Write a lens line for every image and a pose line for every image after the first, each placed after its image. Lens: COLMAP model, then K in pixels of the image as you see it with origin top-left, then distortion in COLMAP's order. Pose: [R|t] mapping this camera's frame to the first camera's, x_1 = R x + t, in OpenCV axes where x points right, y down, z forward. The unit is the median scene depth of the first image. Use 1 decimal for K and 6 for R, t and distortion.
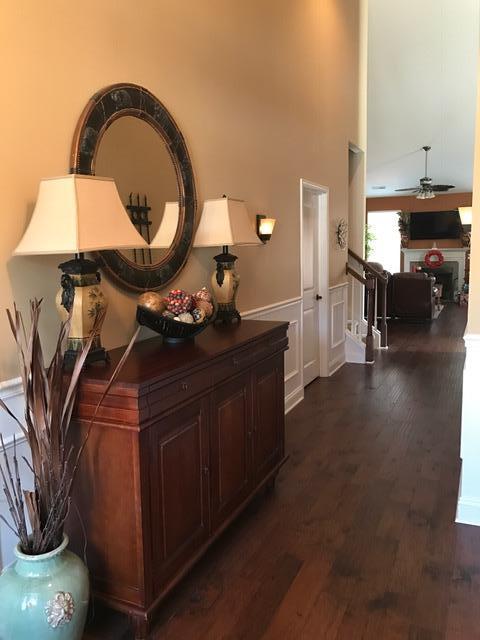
lens RADIAL K [[523.5, 0, 240.2], [0, 523.5, 320.1], [0, 0, 1]] dist [0.008755, 0.008122]
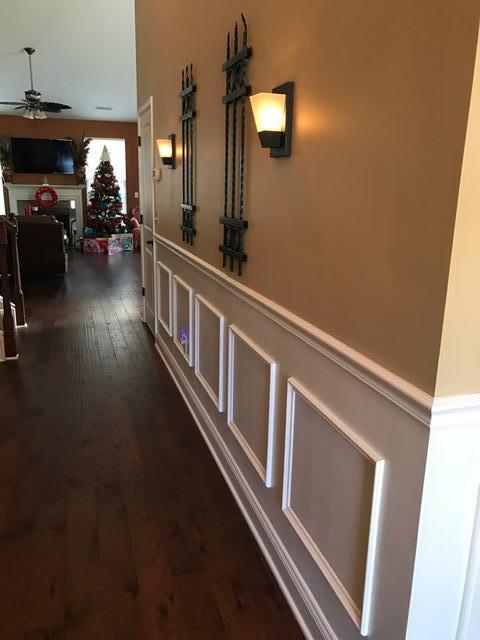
lens RADIAL K [[523.5, 0, 241.6], [0, 523.5, 320.2], [0, 0, 1]] dist [0.008755, 0.008122]
pose [[0.735144, -0.134084, 0.664519, 0.015766], [0.057447, 0.989040, 0.136012, -0.020348], [-0.675473, -0.061814, 0.734789, 0.176443]]
